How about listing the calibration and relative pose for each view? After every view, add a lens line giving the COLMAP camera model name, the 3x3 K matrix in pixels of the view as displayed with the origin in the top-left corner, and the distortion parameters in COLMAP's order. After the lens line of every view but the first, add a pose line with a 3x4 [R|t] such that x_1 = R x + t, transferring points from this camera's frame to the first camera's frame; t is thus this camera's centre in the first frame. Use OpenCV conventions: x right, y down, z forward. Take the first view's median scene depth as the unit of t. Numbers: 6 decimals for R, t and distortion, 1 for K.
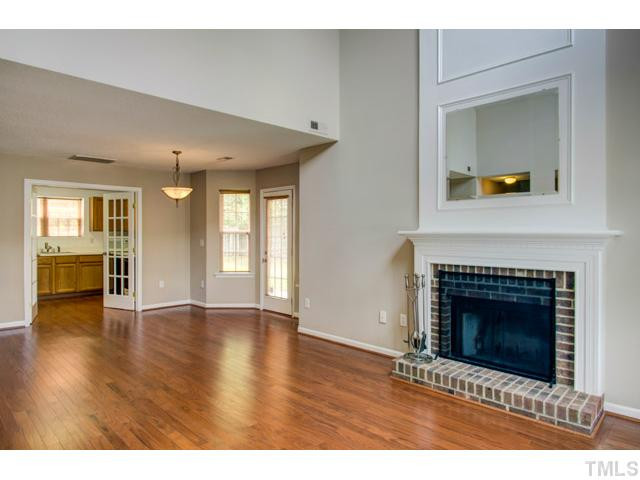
lens RADIAL K [[398.7, 0, 322.0], [0, 398.7, 233.3], [0, 0, 1]] dist [0.000963, -0.006958]
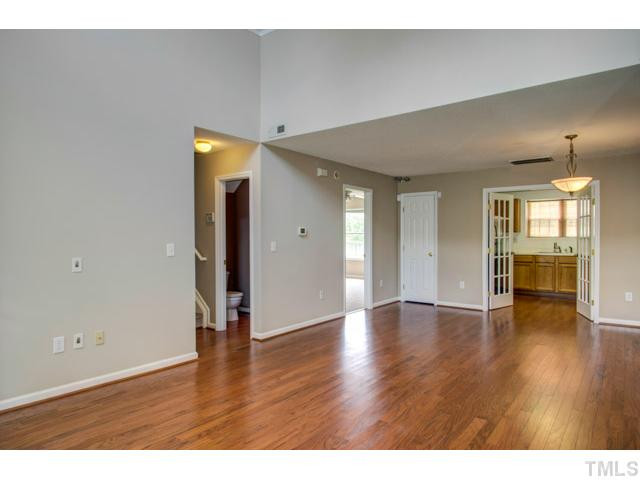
lens RADIAL K [[398.7, 0, 321.9], [0, 398.7, 242.2], [0, 0, 1]] dist [0.000963, -0.006958]
pose [[0.130574, 0.018894, -0.991259, 0.388129], [0.000543, 0.999817, 0.019129, 0.002754], [0.991438, -0.003036, 0.130539, 0.360269]]
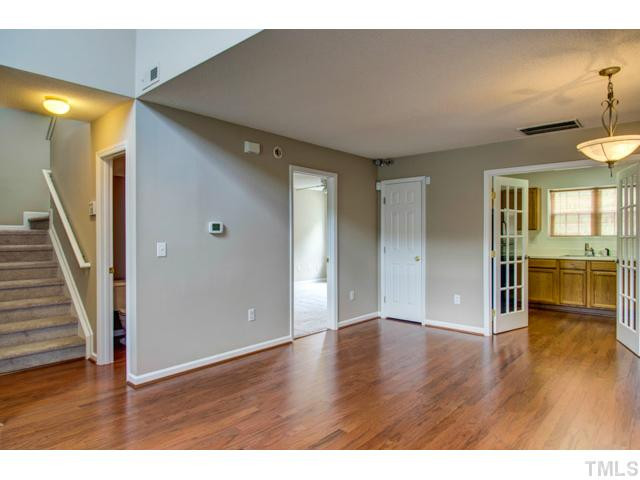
lens RADIAL K [[398.7, 0, 317.4], [0, 398.7, 238.5], [0, 0, 1]] dist [0.000963, -0.006958]
pose [[0.062143, 0.012548, -0.997988, 0.121371], [0.000474, 0.999920, 0.012602, 0.005058], [0.998067, -0.001257, 0.062132, 0.575253]]
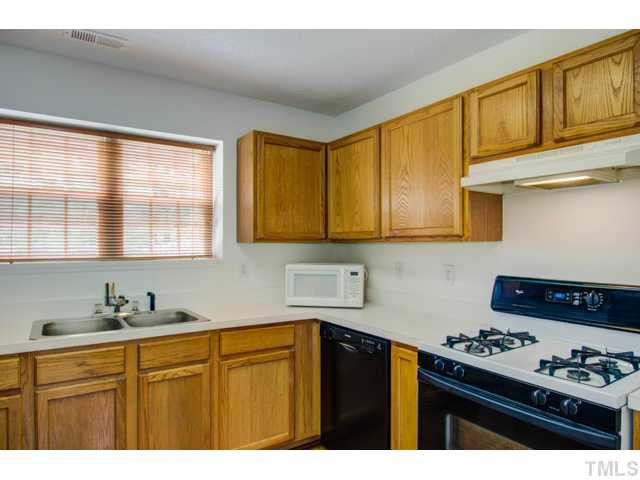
lens RADIAL K [[398.7, 0, 312.7], [0, 398.7, 246.8], [0, 0, 1]] dist [0.000963, -0.006958]
pose [[0.978157, 0.001282, -0.207866, -0.720239], [-0.001237, 0.999999, 0.000348, -0.001359], [0.207866, -0.000083, 0.978157, 1.097590]]
